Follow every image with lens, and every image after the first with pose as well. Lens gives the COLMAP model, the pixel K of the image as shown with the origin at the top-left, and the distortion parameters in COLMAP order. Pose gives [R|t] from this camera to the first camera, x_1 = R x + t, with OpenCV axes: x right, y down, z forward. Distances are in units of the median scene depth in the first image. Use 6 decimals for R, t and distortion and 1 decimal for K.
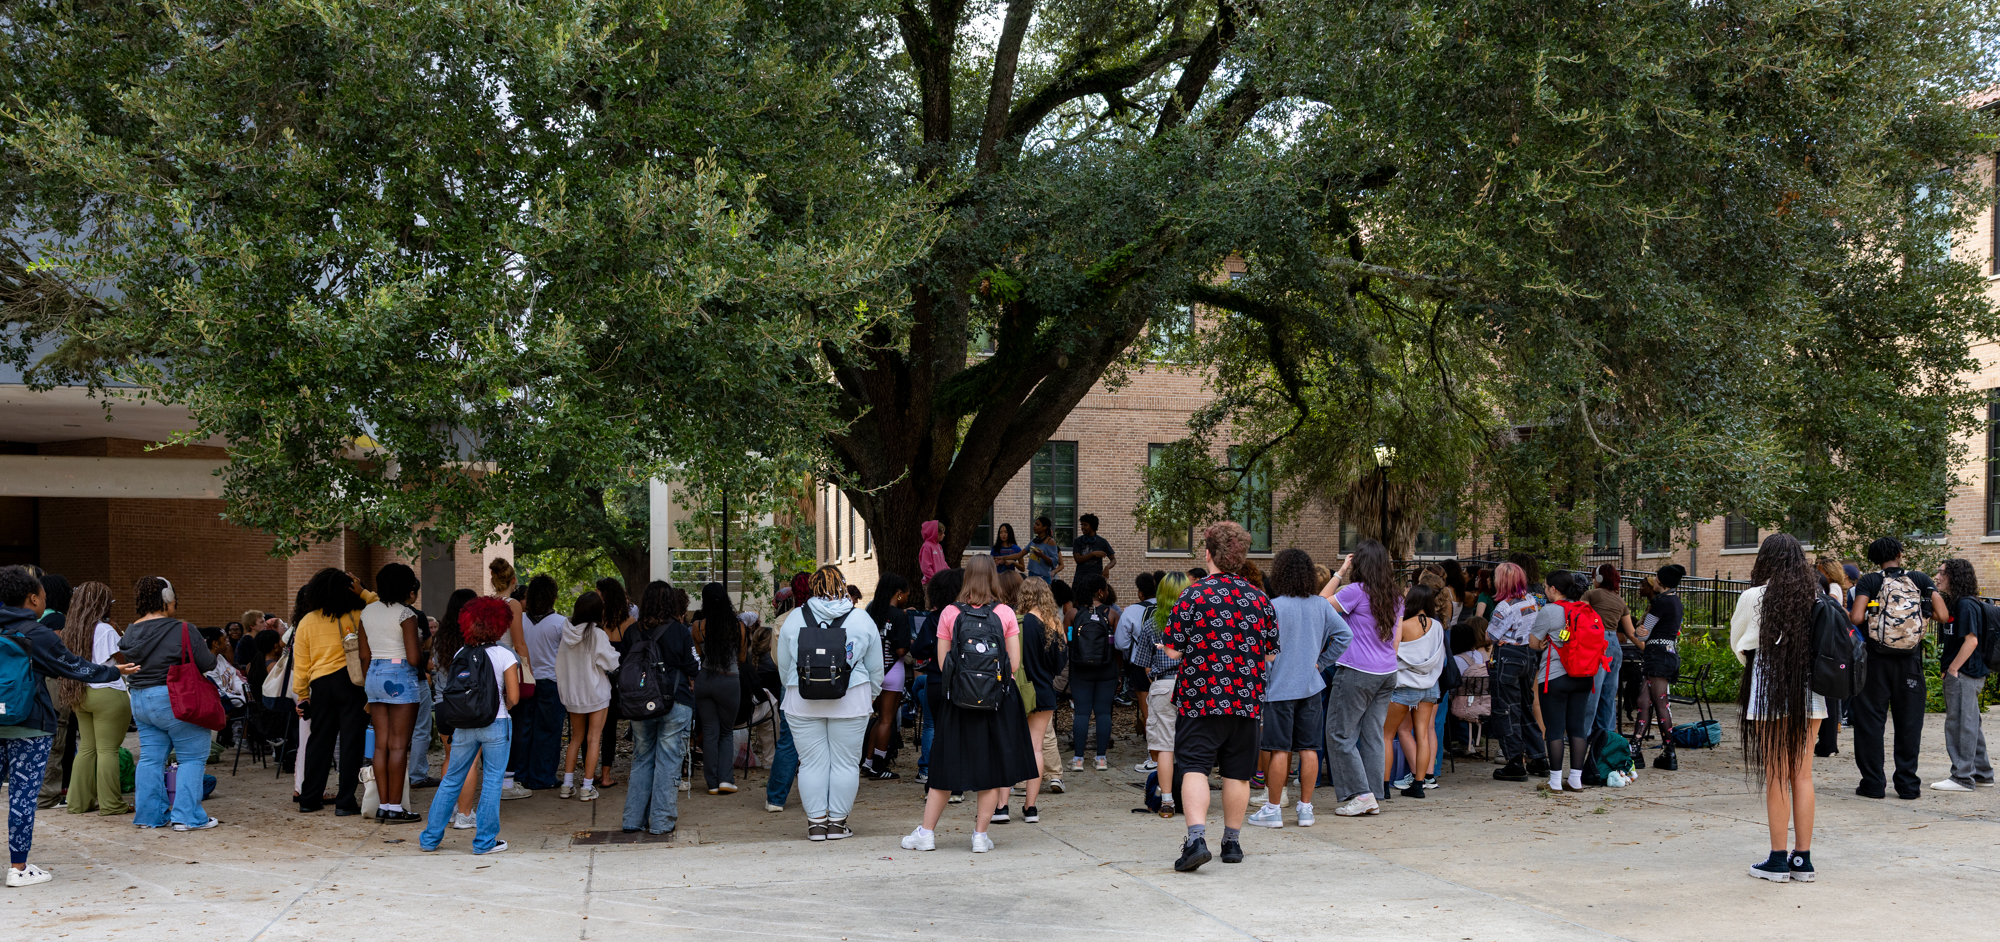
lens RADIAL K [[1655.4, 0, 1000.0], [0, 1655.4, 471.0], [0, 0, 1]] dist [-0.000166, 0.000162]
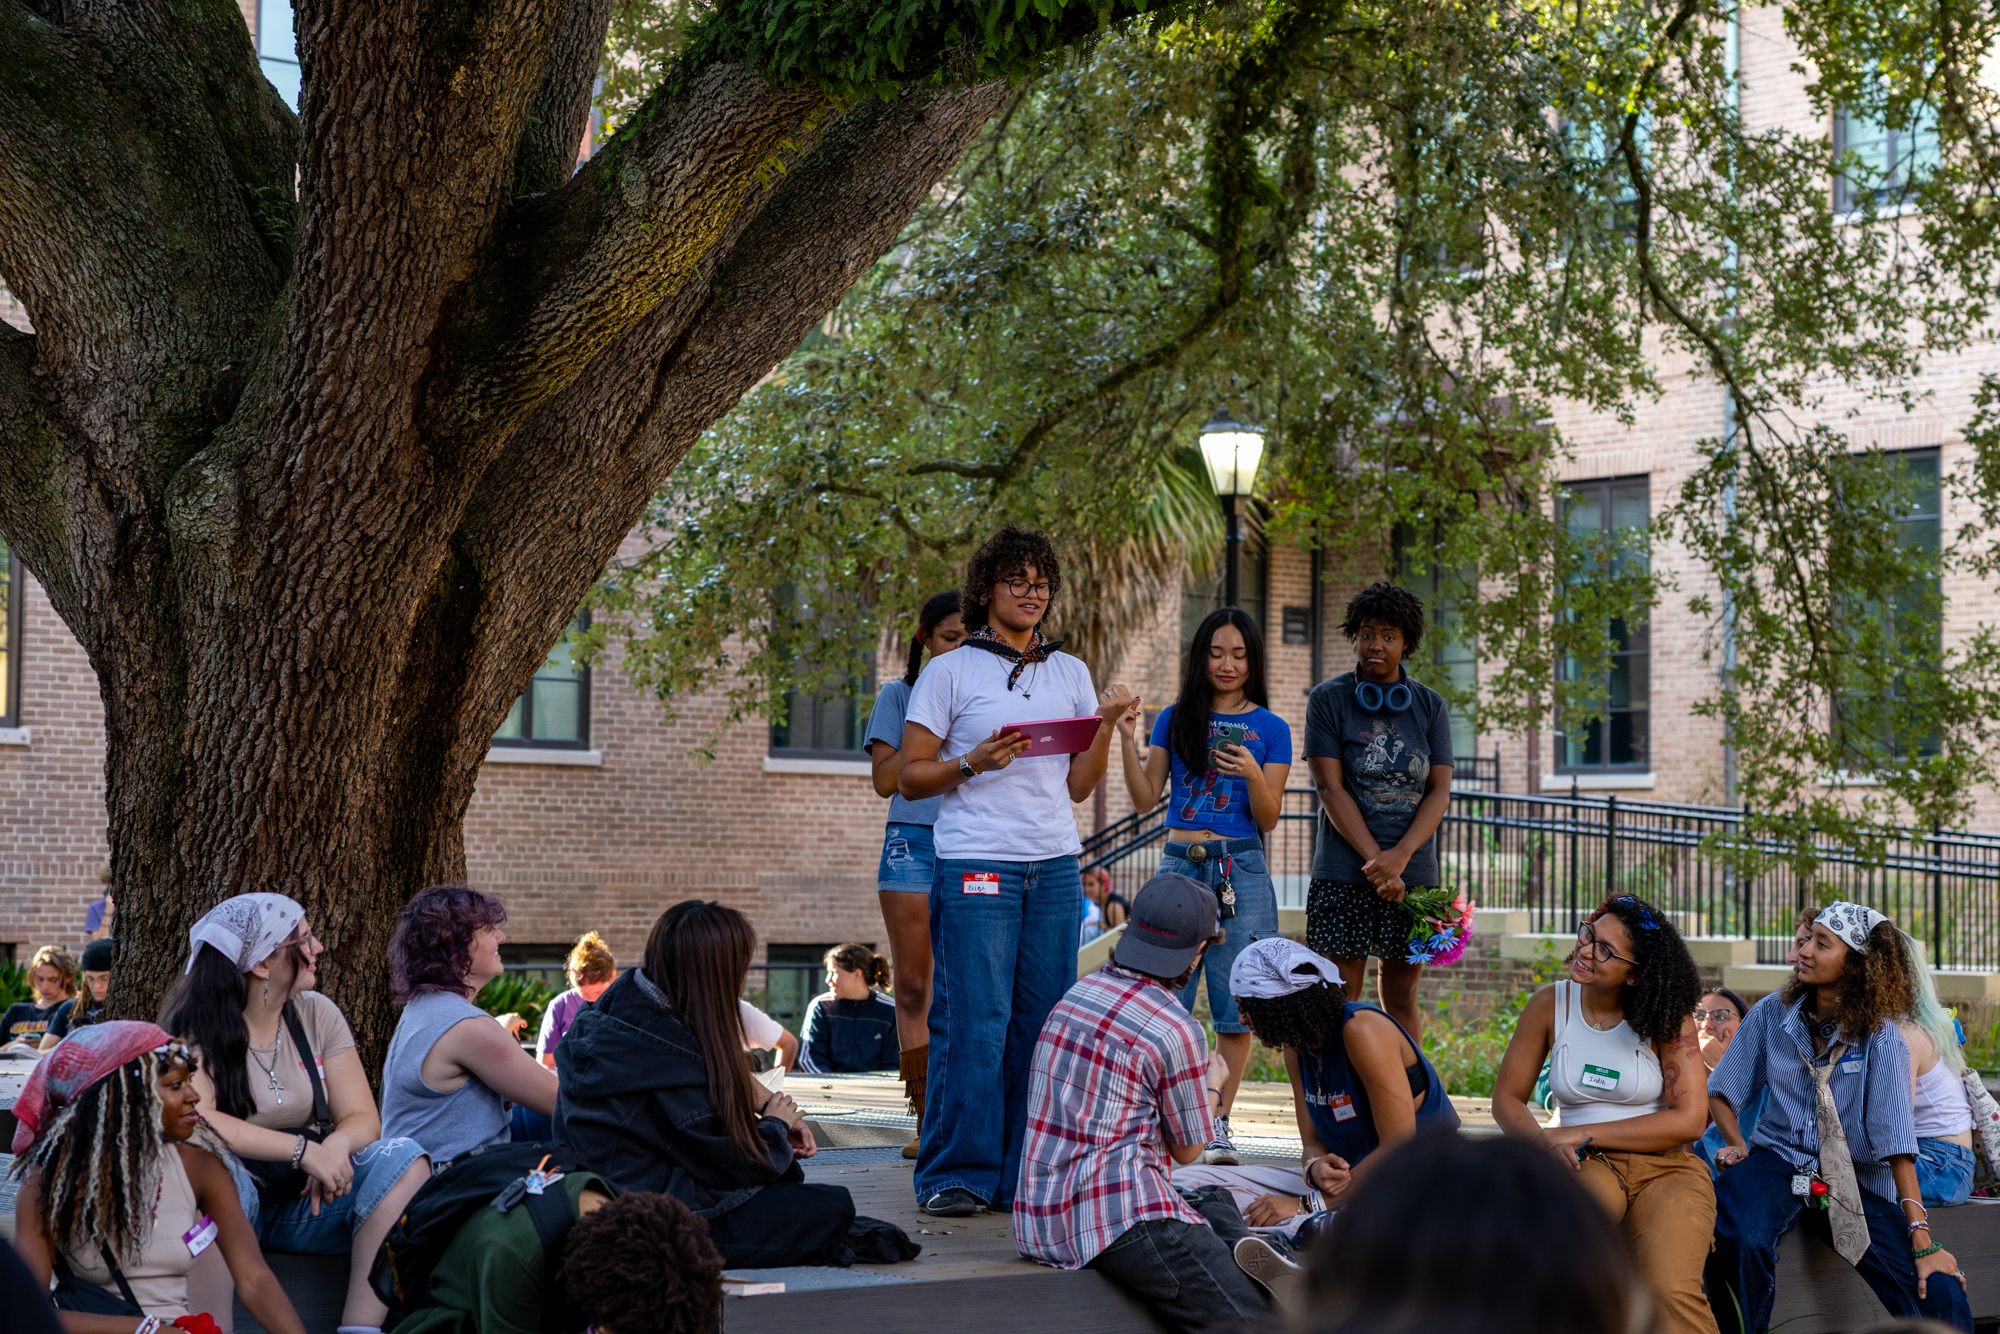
lens RADIAL K [[3851.2, 0, 1038.8], [0, 3851.2, 687.2], [0, 0, 1]] dist [0.033306, -0.126770]
pose [[0.883553, 0.034385, 0.467067, -0.167003], [-0.050278, 0.998502, 0.021603, 0.022304], [-0.465624, -0.042571, 0.883958, 0.386186]]
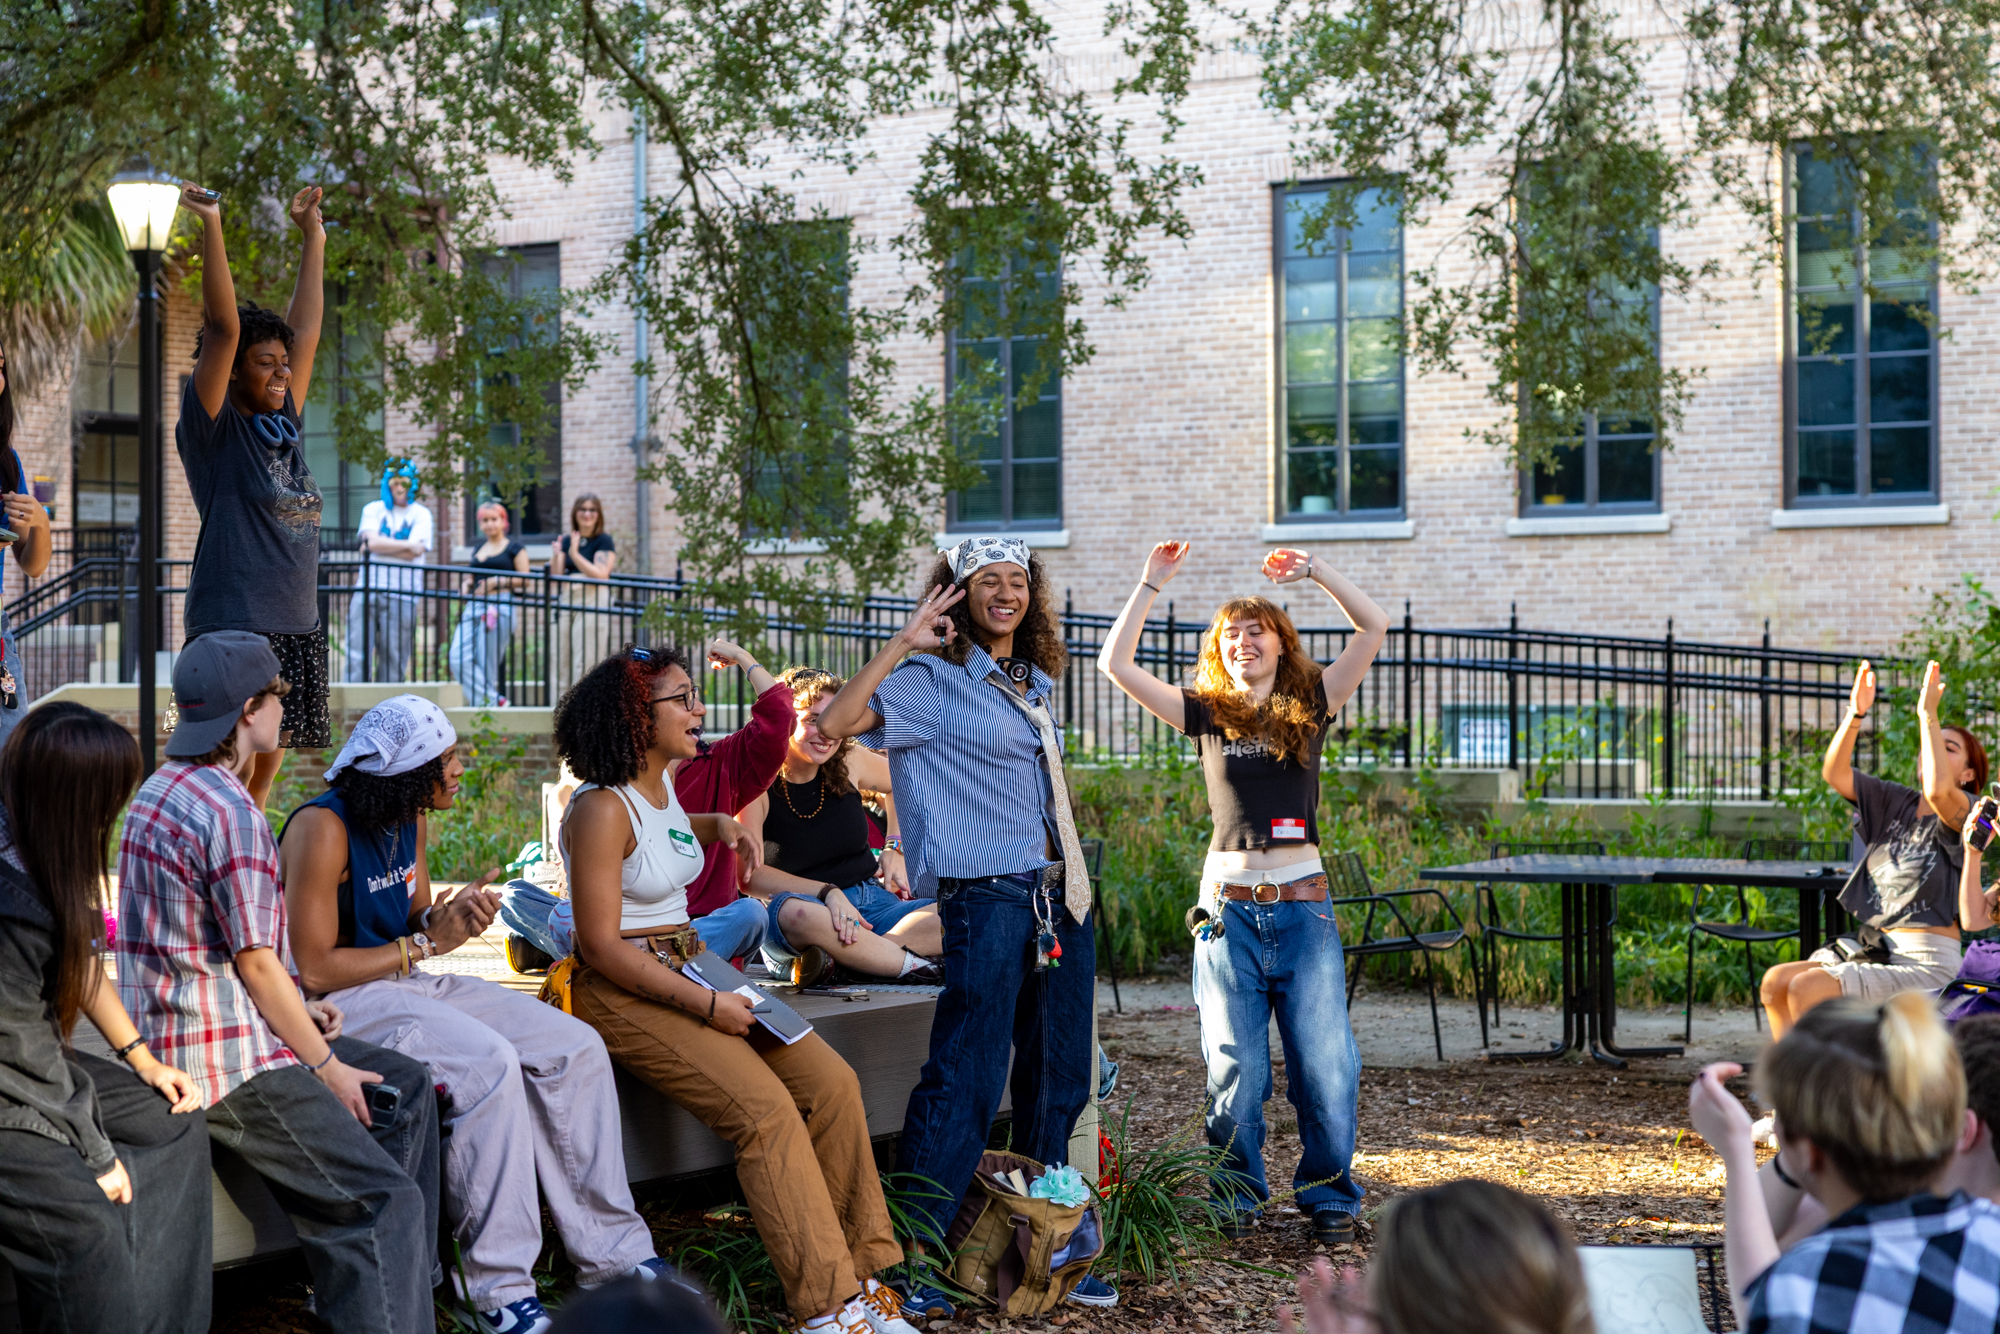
lens RADIAL K [[3740.0, 0, 998.8], [0, 3740.0, 583.6], [0, 0, 1]] dist [0.130058, -0.412330]
pose [[0.715578, 0.009270, 0.698471, -0.153567], [-0.050890, 0.997947, 0.038892, 0.025918], [-0.696677, -0.063375, 0.714581, 0.430113]]
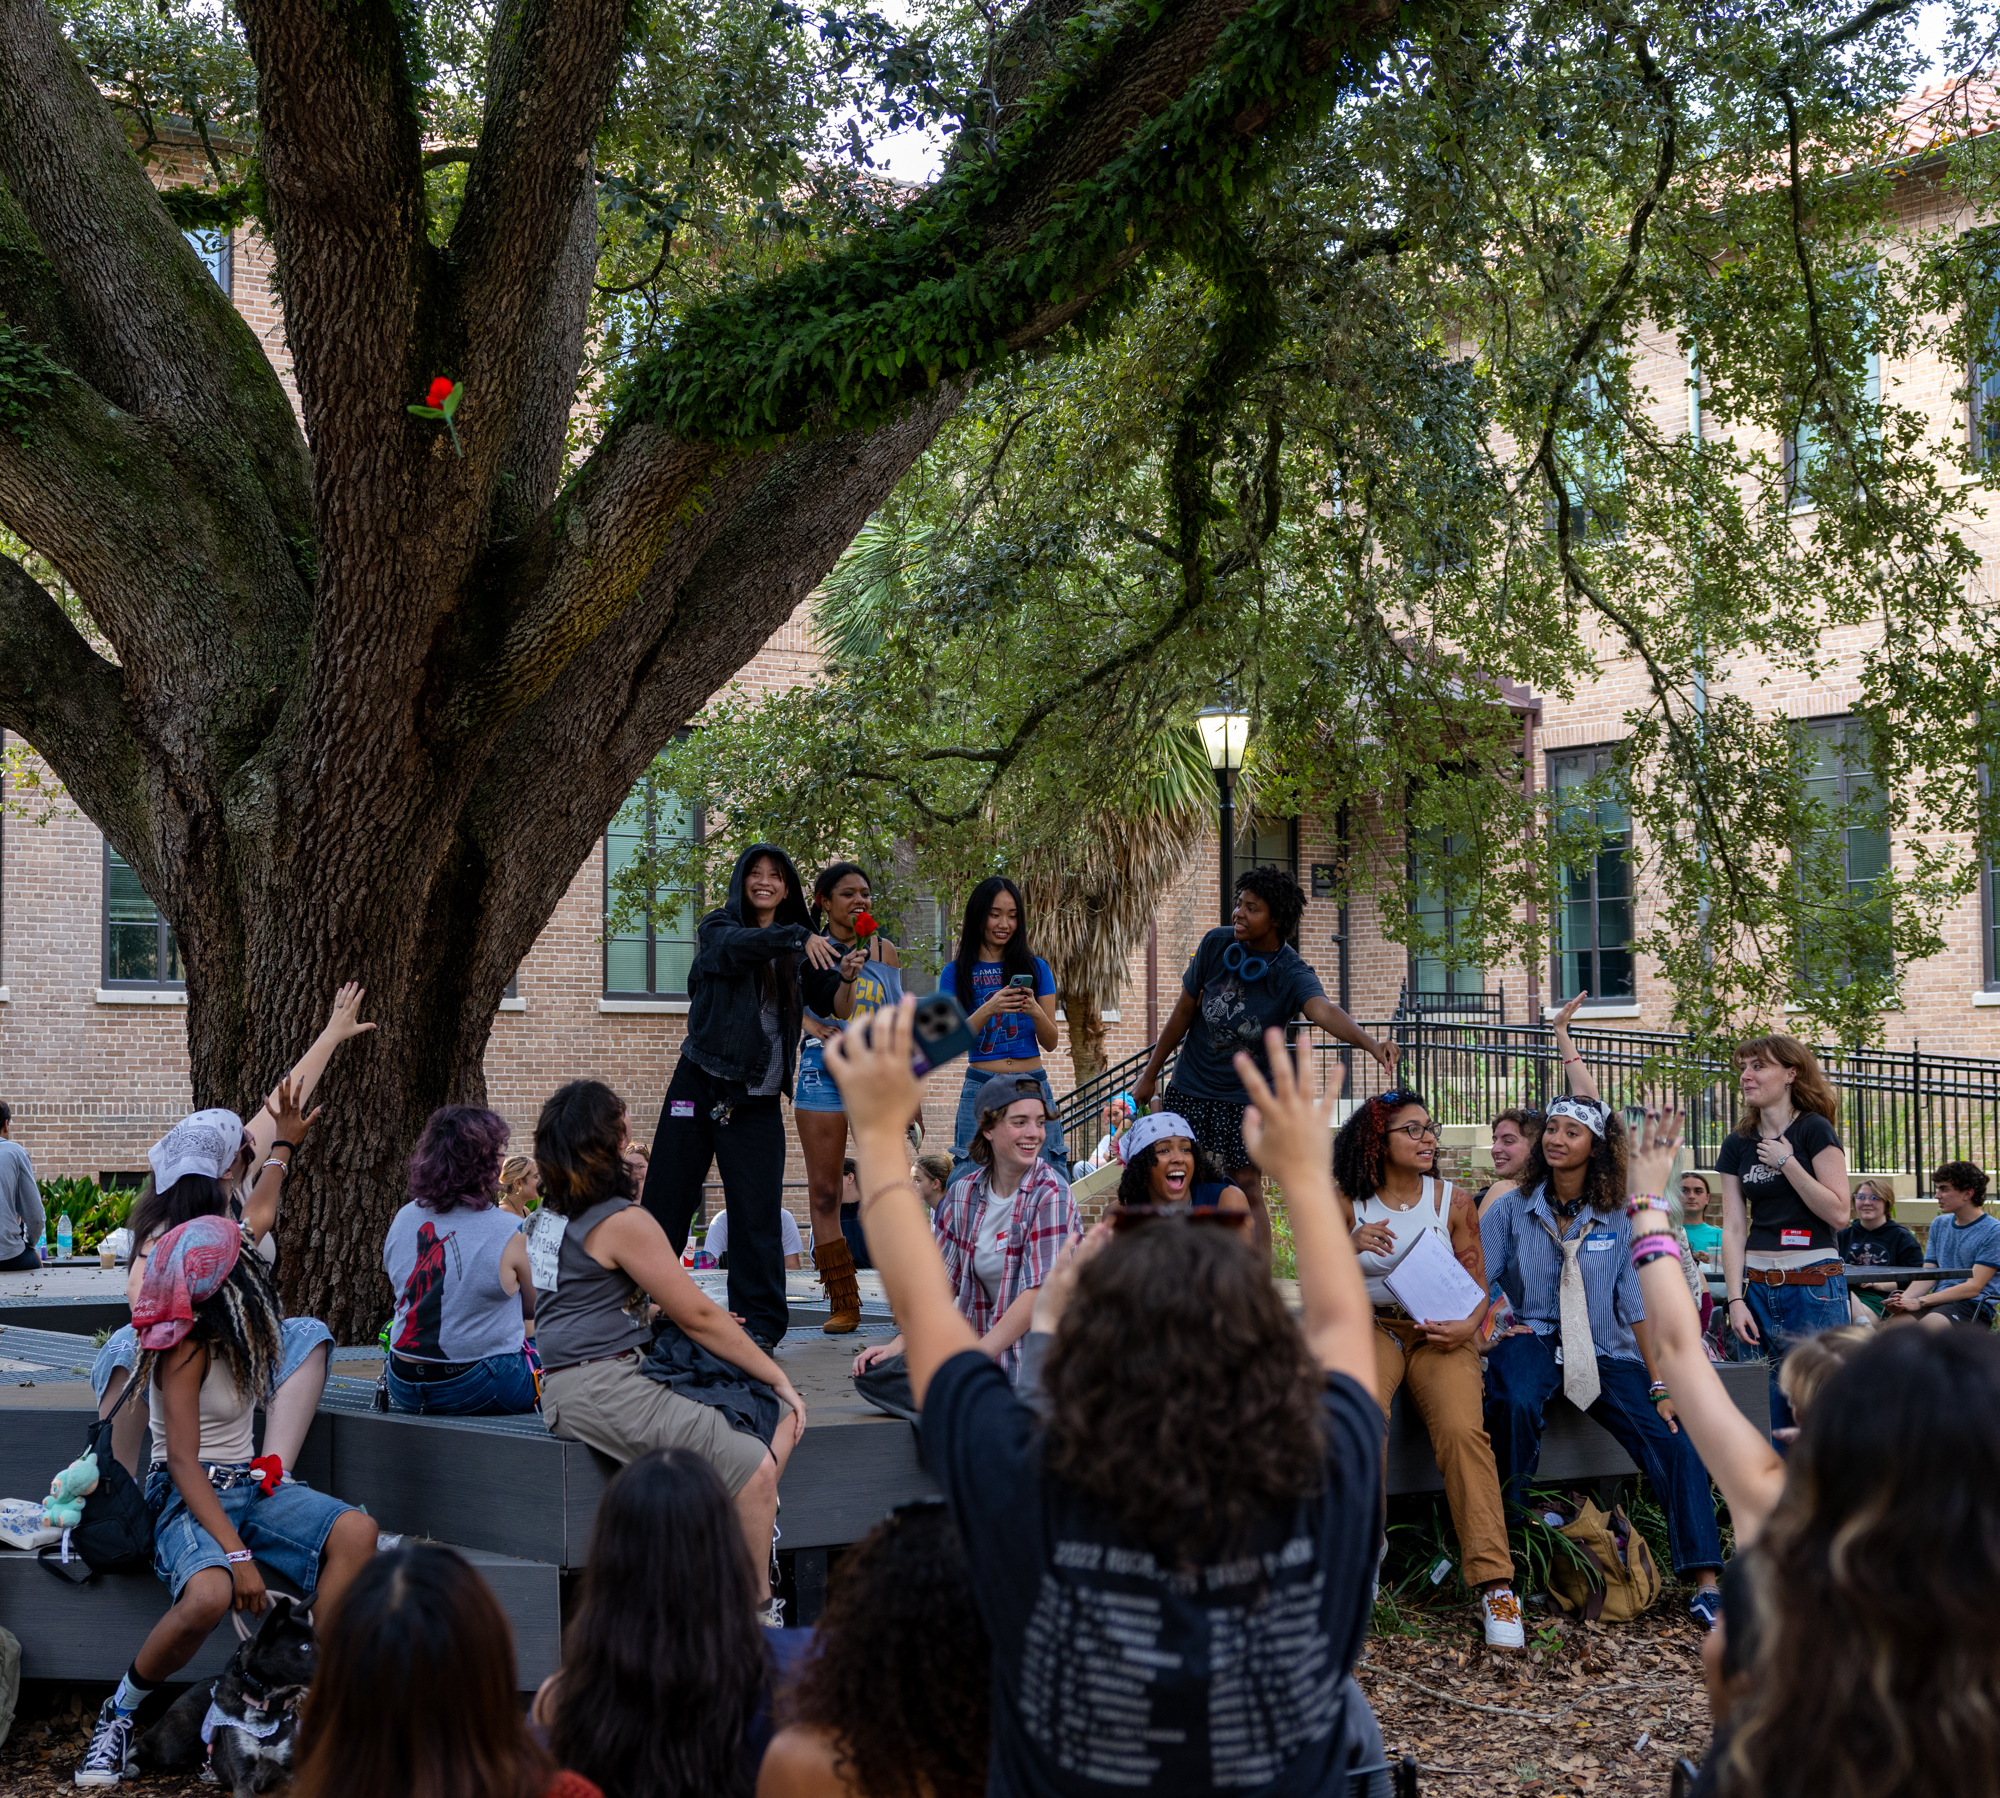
lens RADIAL K [[3341.9, 0, 775.9], [0, 3341.9, 948.0], [0, 0, 1]] dist [-0.037167, 0.159074]
pose [[0.933517, 0.014508, 0.358239, -0.146107], [-0.025939, 0.999295, 0.027125, 0.021524], [-0.357593, -0.034614, 0.933236, 0.363719]]
